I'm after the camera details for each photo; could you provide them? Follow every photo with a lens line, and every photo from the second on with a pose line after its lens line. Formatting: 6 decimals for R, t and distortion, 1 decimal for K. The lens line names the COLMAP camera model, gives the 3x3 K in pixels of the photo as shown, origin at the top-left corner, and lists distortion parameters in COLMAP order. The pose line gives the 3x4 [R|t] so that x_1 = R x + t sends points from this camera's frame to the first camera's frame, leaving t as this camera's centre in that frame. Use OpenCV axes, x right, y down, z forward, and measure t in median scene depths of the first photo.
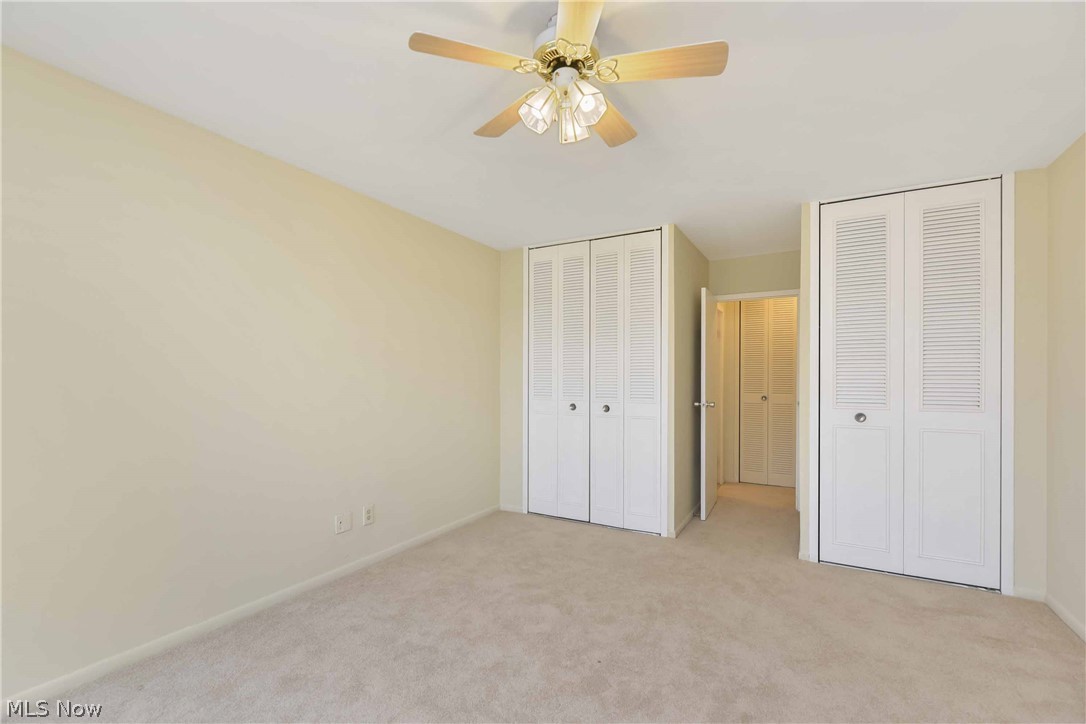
lens RADIAL K [[456.3, 0, 538.7], [0, 456.3, 370.3], [0, 0, 1]] dist [-0.001321, -0.002604]
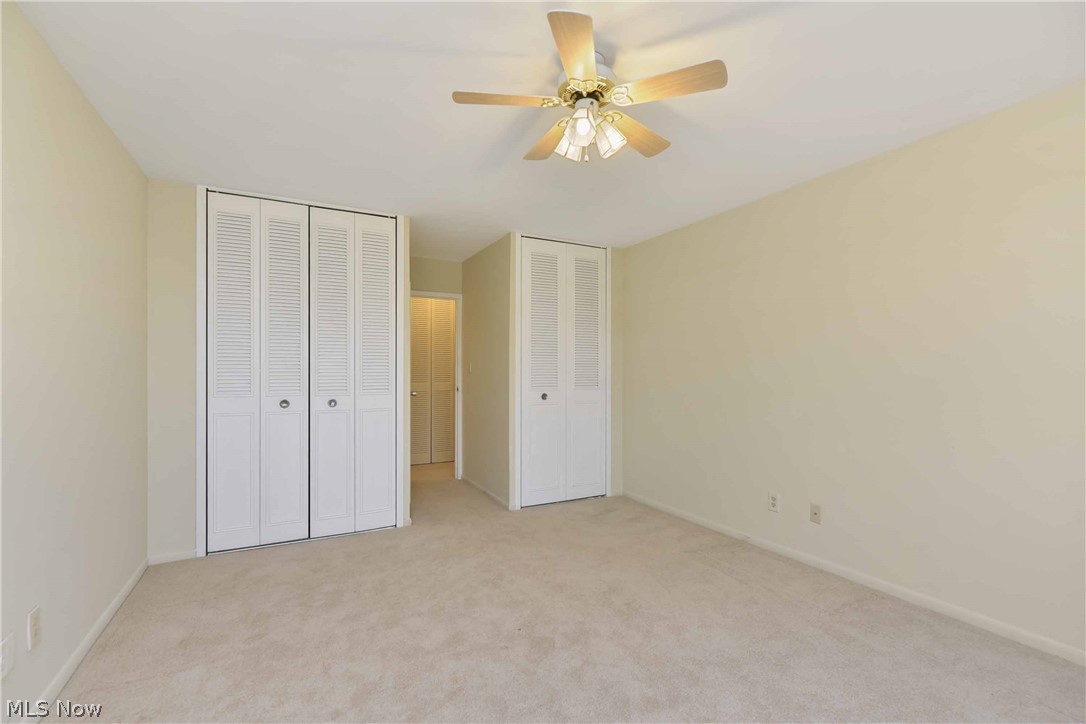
lens RADIAL K [[456.3, 0, 538.1], [0, 456.3, 365.5], [0, 0, 1]] dist [-0.001321, -0.002604]
pose [[0.567042, 0.007580, 0.823654, -0.460661], [-0.011130, 0.999937, -0.001540, 0.010398], [-0.823614, -0.008294, 0.567091, 0.224631]]
